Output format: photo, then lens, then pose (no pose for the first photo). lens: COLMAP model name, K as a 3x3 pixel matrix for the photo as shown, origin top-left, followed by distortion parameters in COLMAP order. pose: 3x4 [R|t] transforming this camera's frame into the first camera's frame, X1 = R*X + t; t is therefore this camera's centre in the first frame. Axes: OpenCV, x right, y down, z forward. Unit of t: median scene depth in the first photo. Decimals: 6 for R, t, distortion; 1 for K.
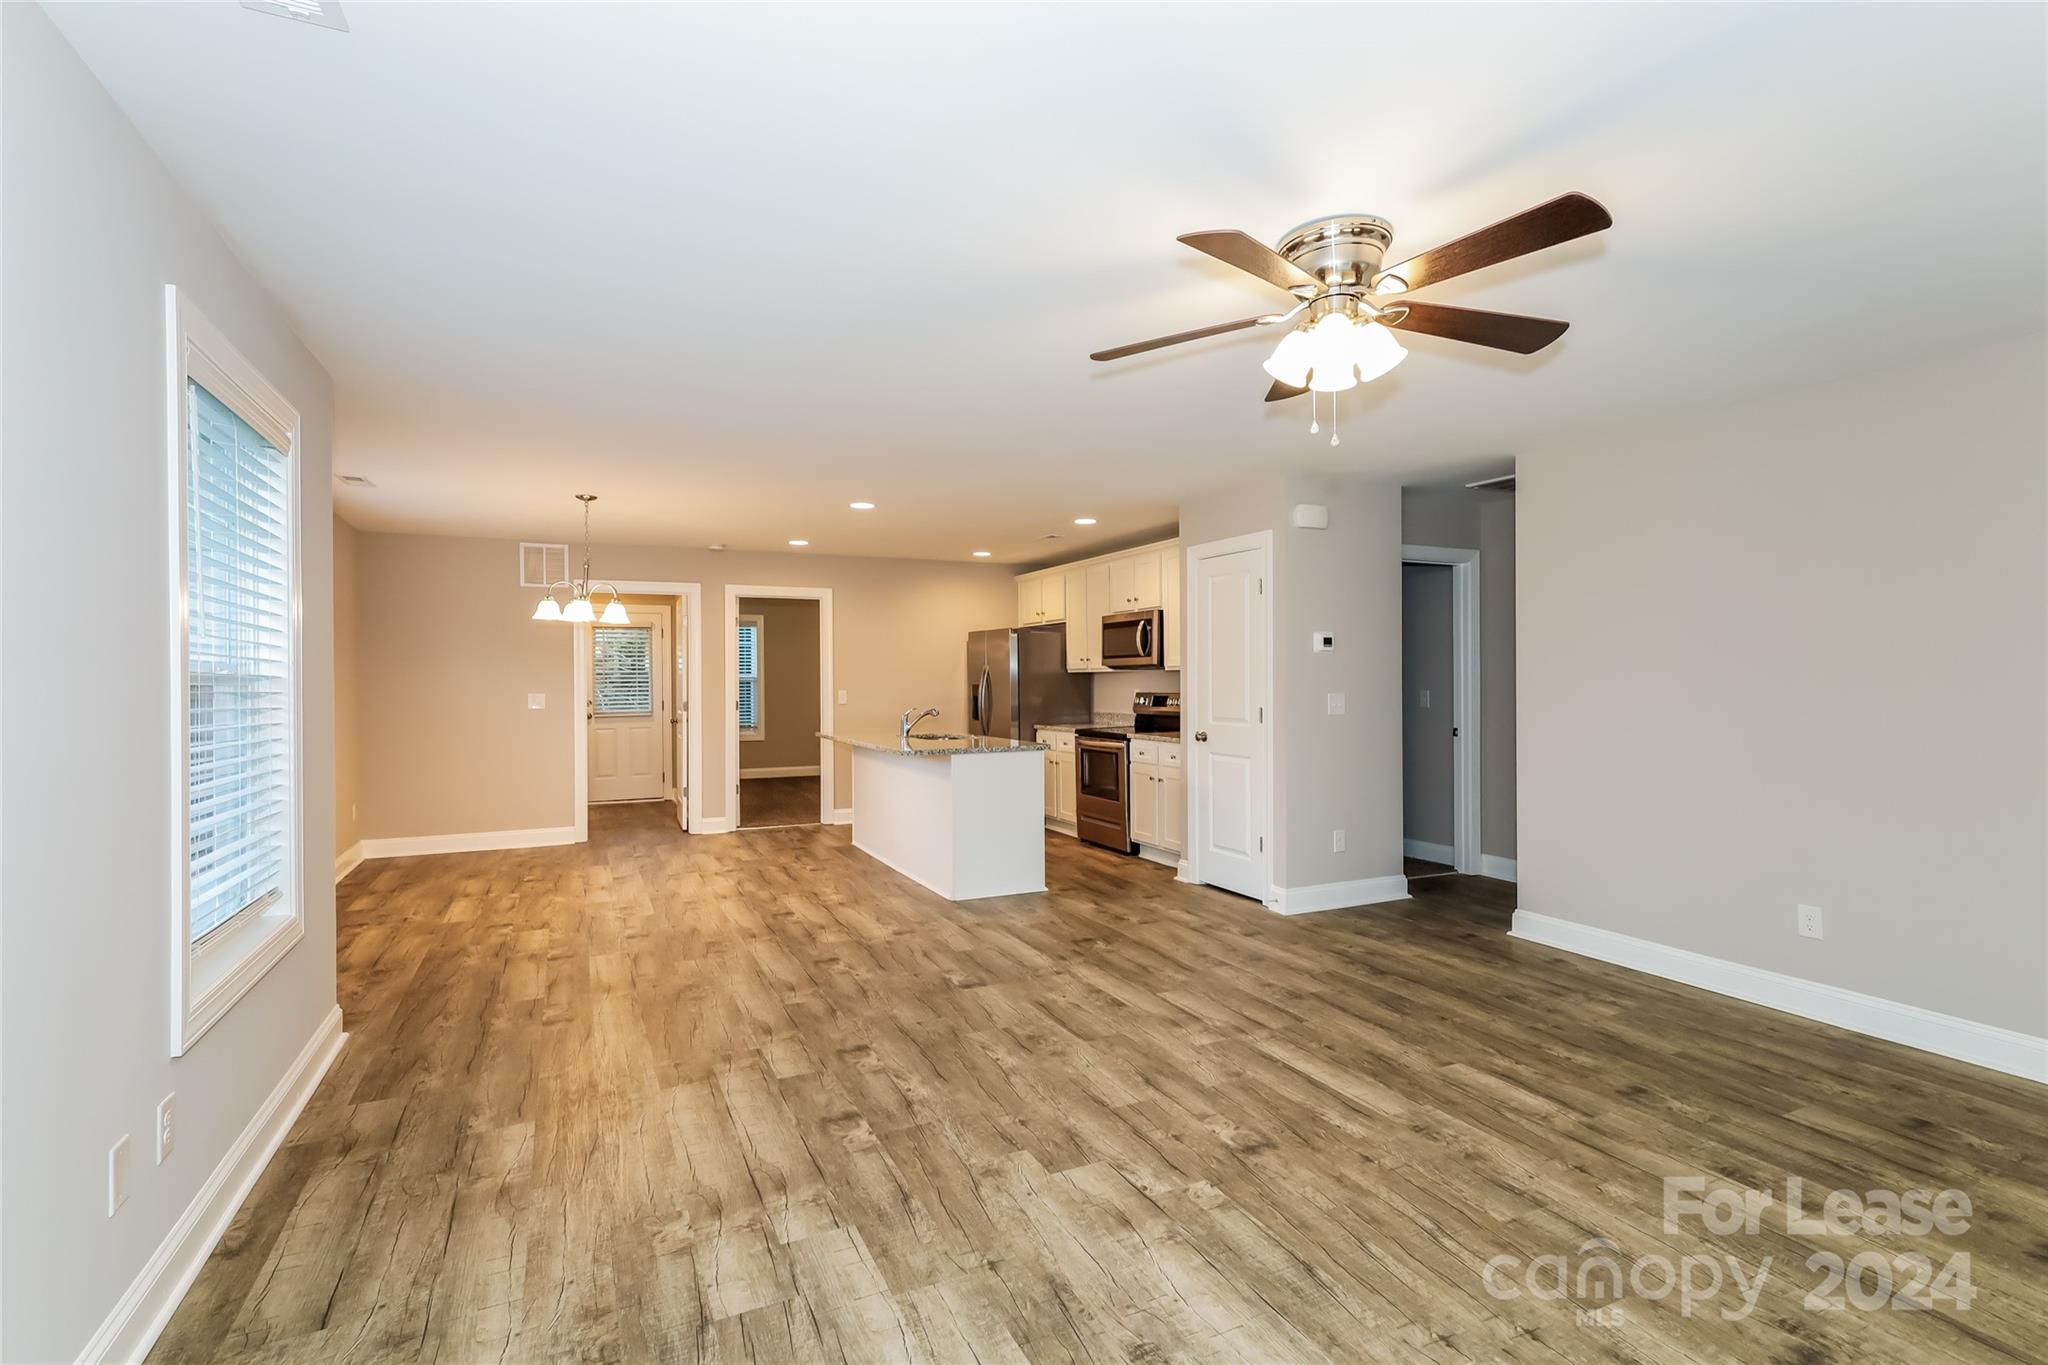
lens RADIAL K [[959.6, 0, 1021.9], [0, 959.6, 682.2], [0, 0, 1]] dist [0.010045, 0.000619]
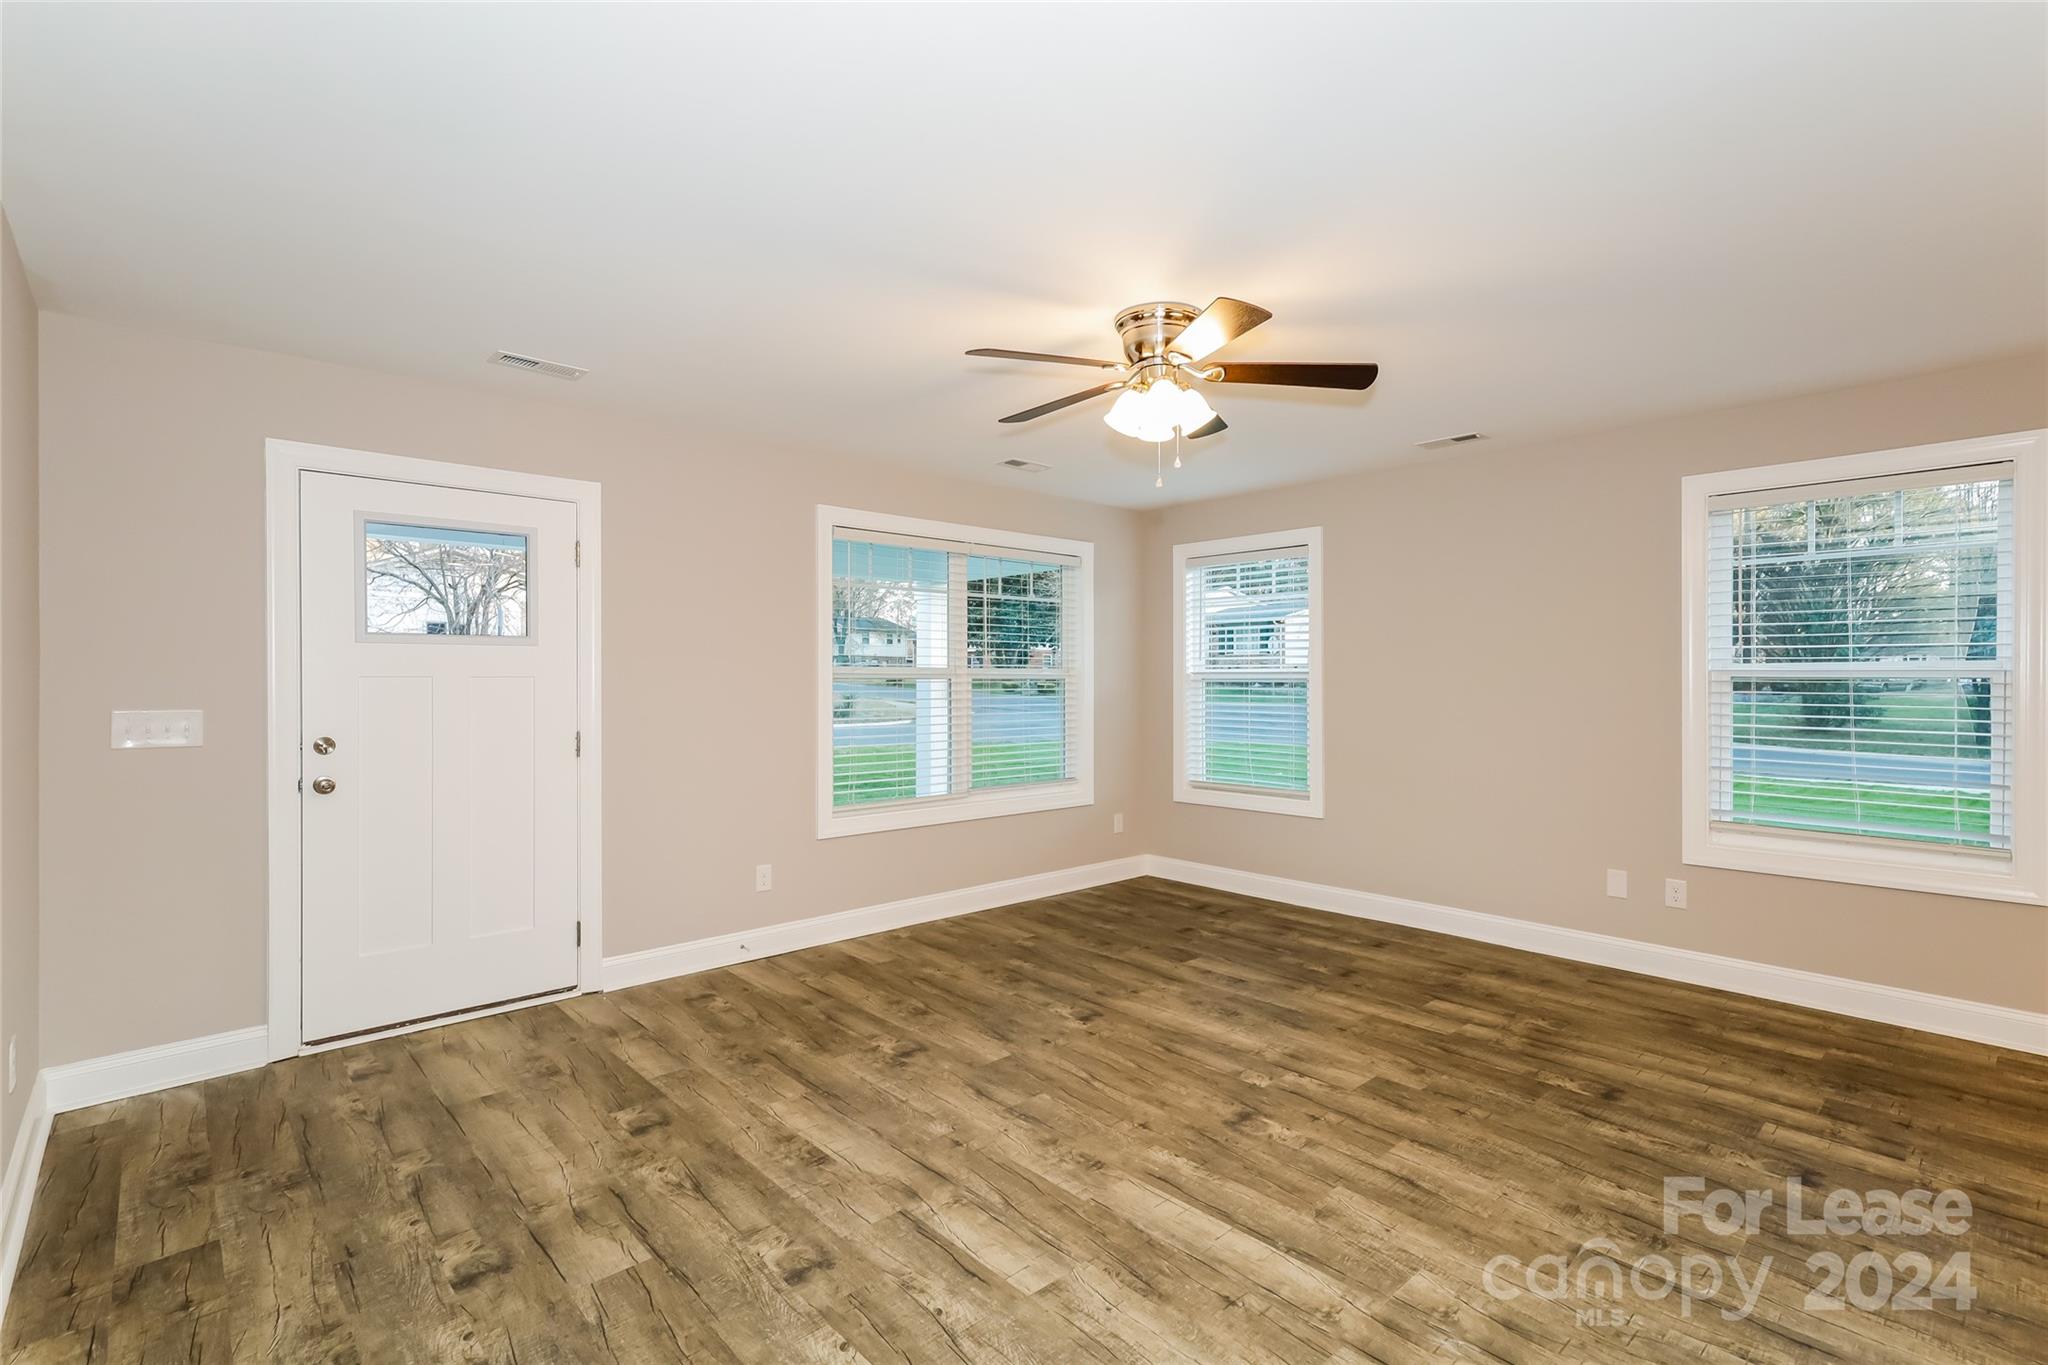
lens RADIAL K [[959.6, 0, 1017.4], [0, 959.6, 682.9], [0, 0, 1]] dist [0.010045, 0.000619]
pose [[-0.961514, 0.008048, -0.274639, 0.738281], [0.006804, 0.999962, 0.005480, -0.007103], [0.274673, 0.003401, -0.961532, 1.872693]]
